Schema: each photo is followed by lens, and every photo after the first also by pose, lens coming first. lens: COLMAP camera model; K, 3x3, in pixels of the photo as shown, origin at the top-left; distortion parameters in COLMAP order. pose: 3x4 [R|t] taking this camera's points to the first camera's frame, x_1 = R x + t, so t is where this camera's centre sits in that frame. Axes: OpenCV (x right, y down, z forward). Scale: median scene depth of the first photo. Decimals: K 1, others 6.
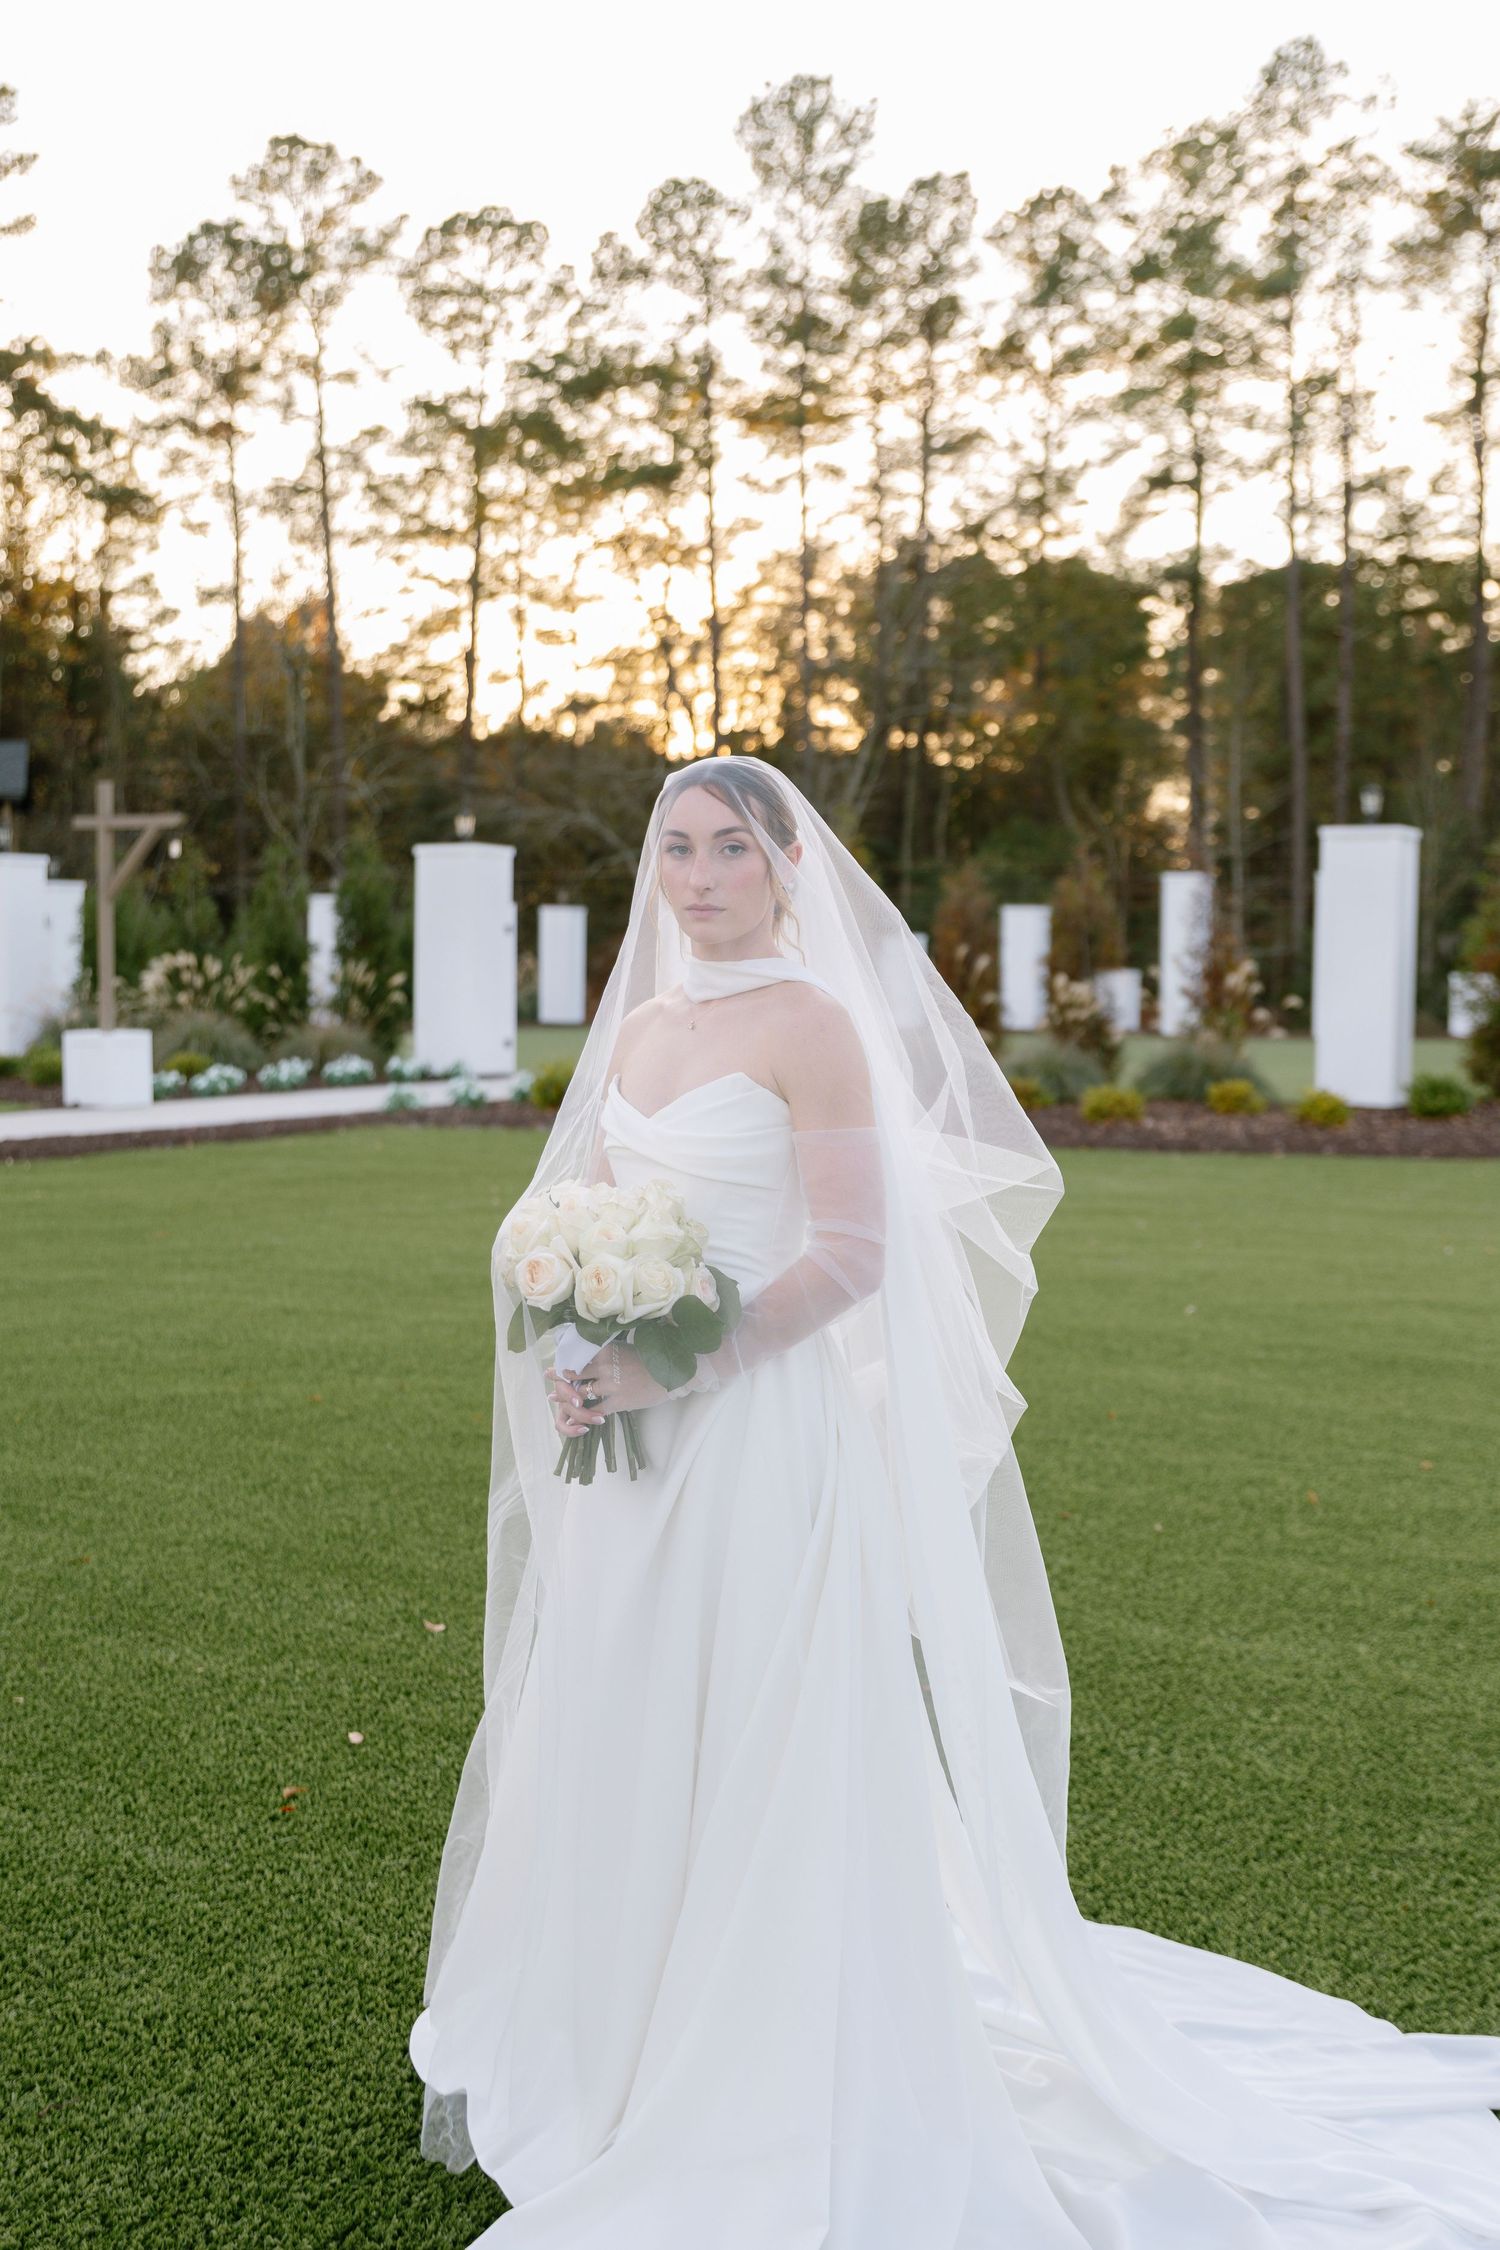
lens RADIAL K [[2535.3, 0, 729.3], [0, 2535.3, 1125.6], [0, 0, 1]] dist [0.002708, 0.000000]
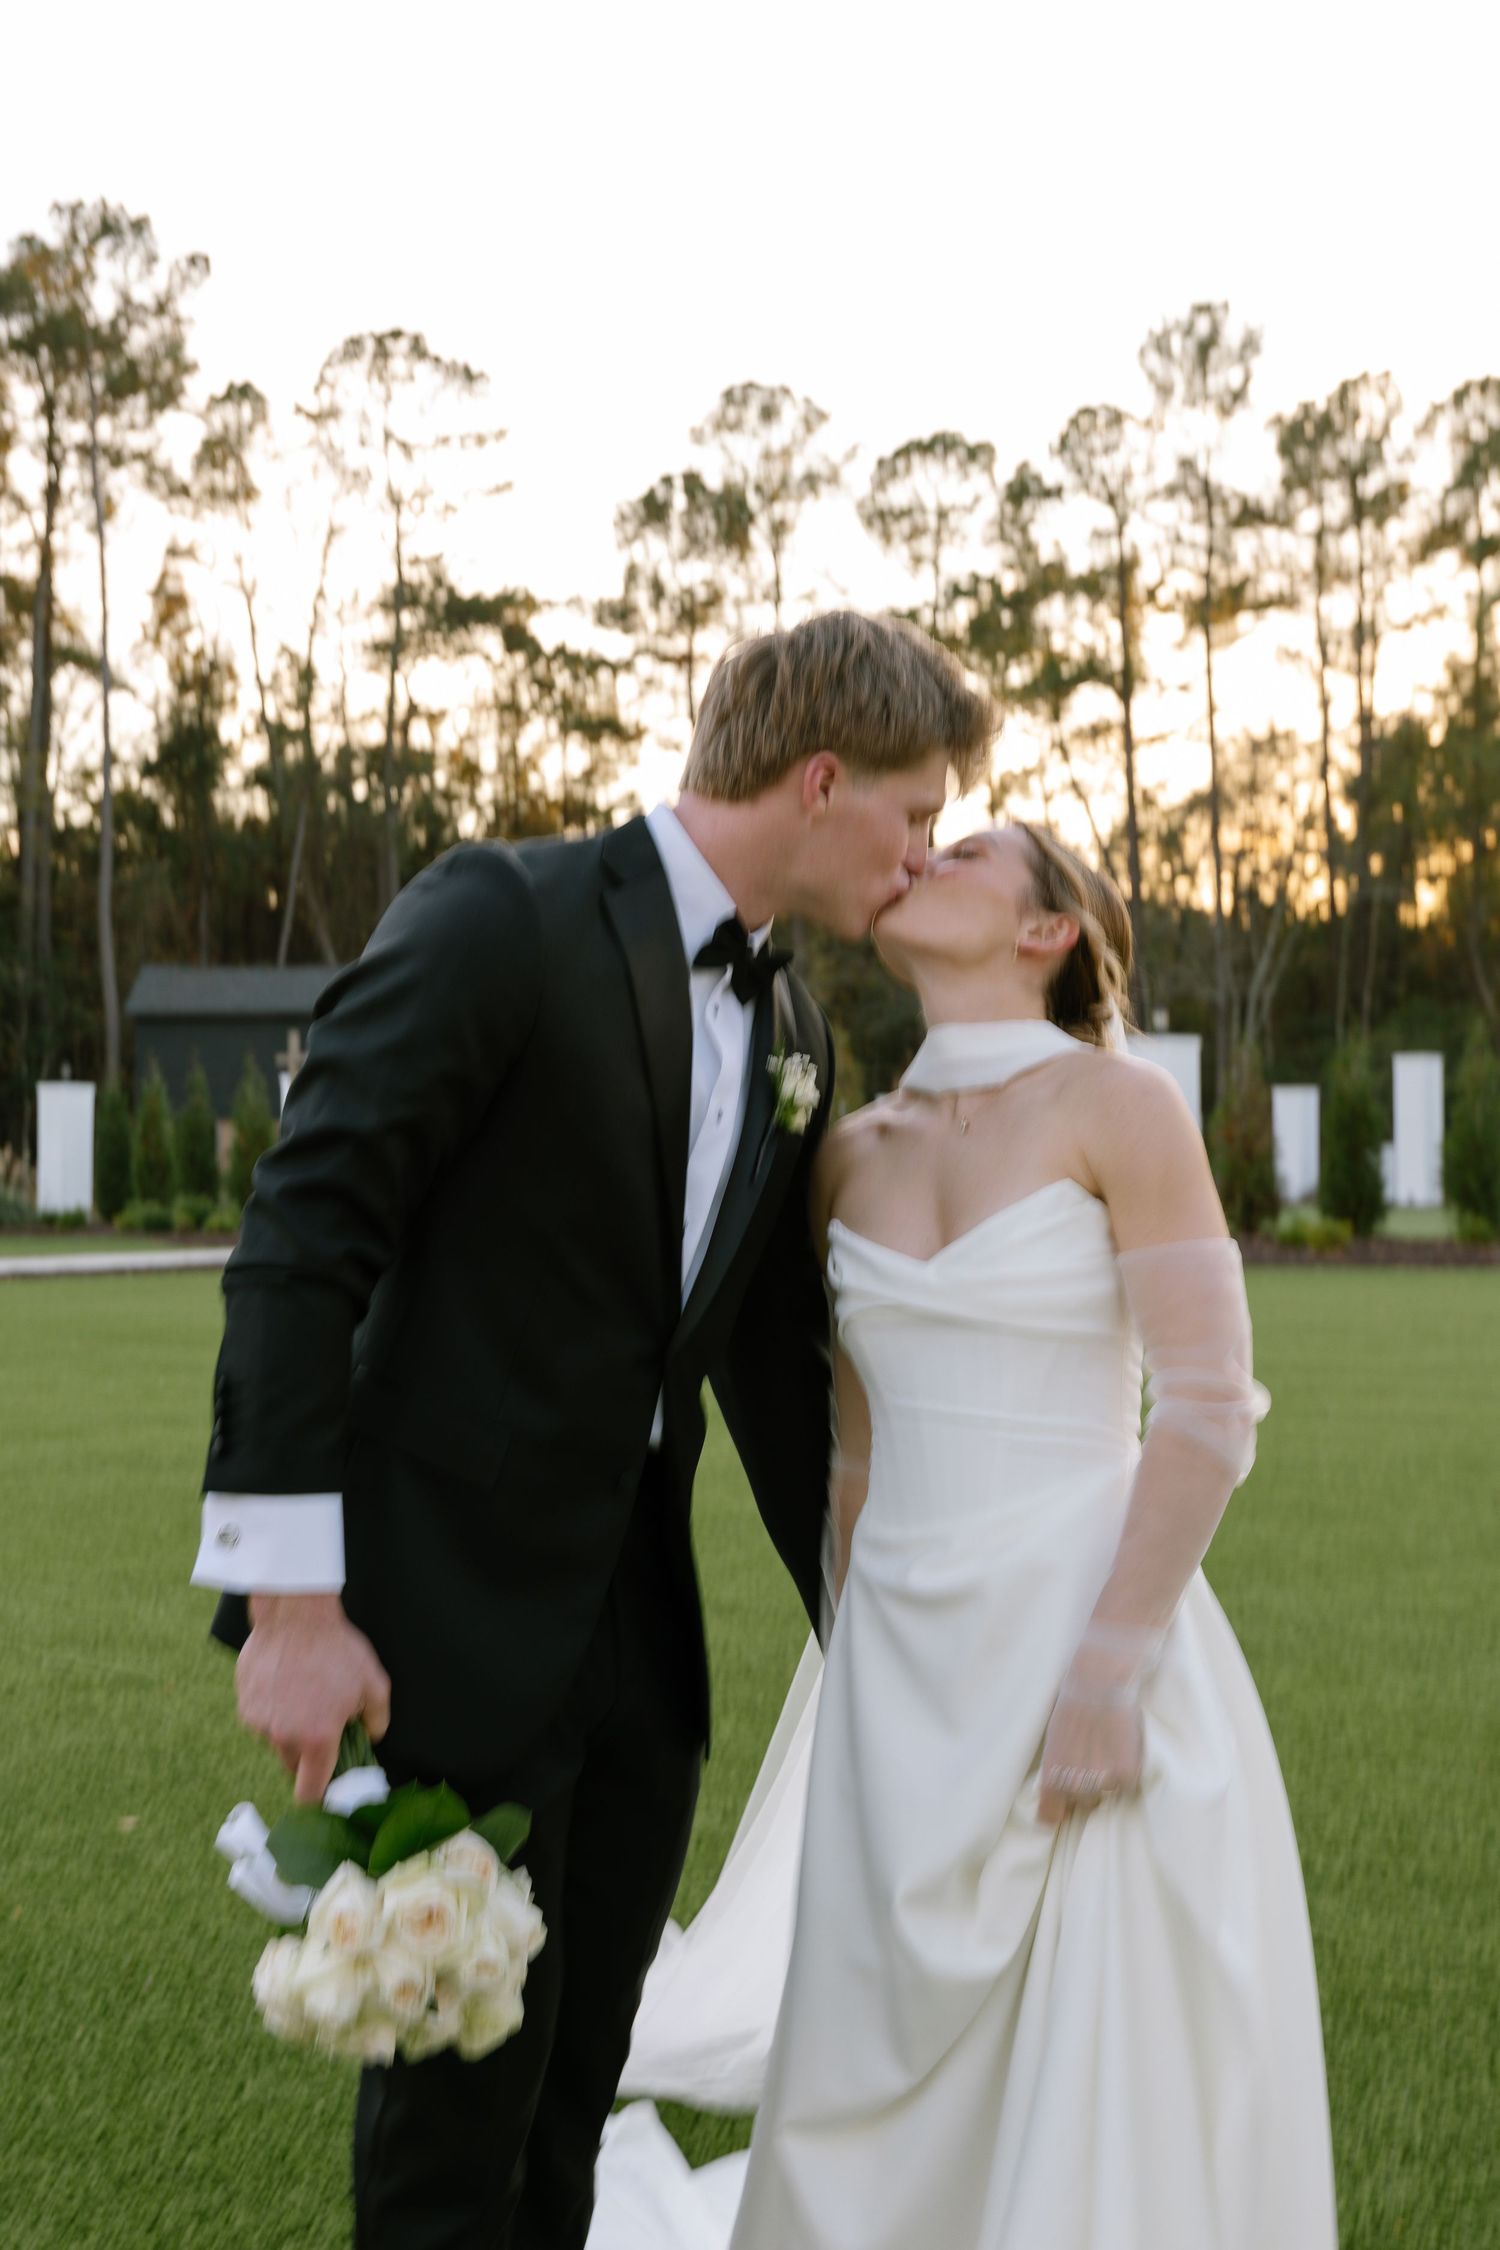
lens RADIAL K [[2765.3, 0, 744.5], [0, 2765.3, 1135.3], [0, 0, 1]] dist [0.024273, 0.000000]
pose [[0.973215, -0.020192, -0.229007, 0.097664], [0.004273, 0.997552, -0.069798, 0.010348], [0.229856, 0.066950, 0.970919, -0.132353]]
